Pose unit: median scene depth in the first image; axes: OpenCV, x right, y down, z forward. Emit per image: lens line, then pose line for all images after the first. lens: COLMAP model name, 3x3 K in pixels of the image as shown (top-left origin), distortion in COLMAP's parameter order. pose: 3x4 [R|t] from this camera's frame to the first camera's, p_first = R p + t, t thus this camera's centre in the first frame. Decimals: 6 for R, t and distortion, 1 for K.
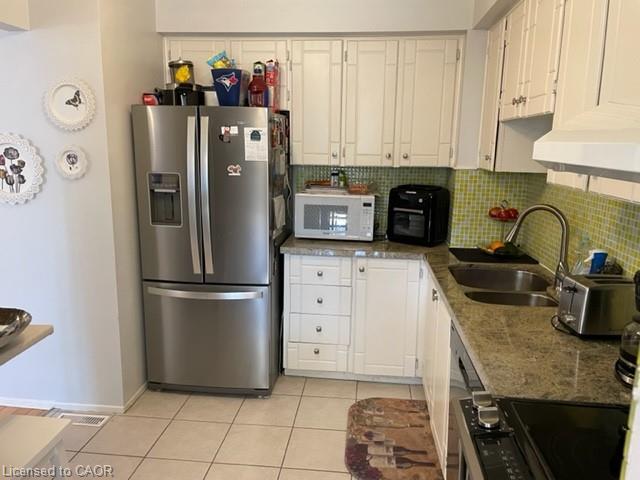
lens RADIAL K [[479.8, 0, 322.3], [0, 479.8, 233.0], [0, 0, 1]] dist [0.088926, -0.109426]
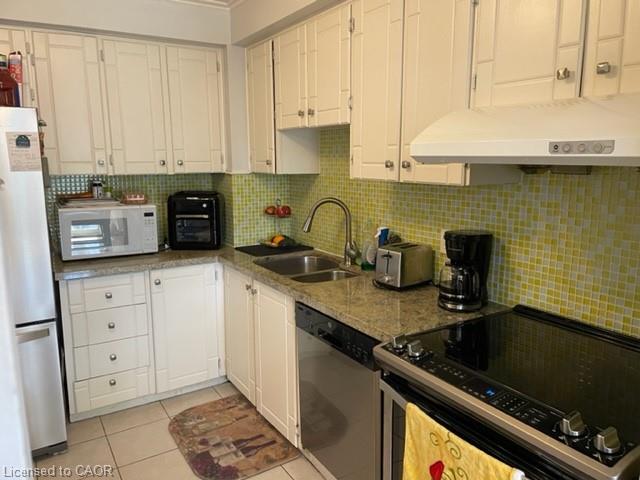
lens RADIAL K [[480.9, 0, 327.4], [0, 480.9, 238.1], [0, 0, 1]] dist [0.086606, -0.113763]
pose [[0.786299, -0.121520, 0.605778, -0.223948], [0.128049, 0.991231, 0.032635, 0.001302], [-0.604432, 0.051908, 0.794964, 0.027499]]
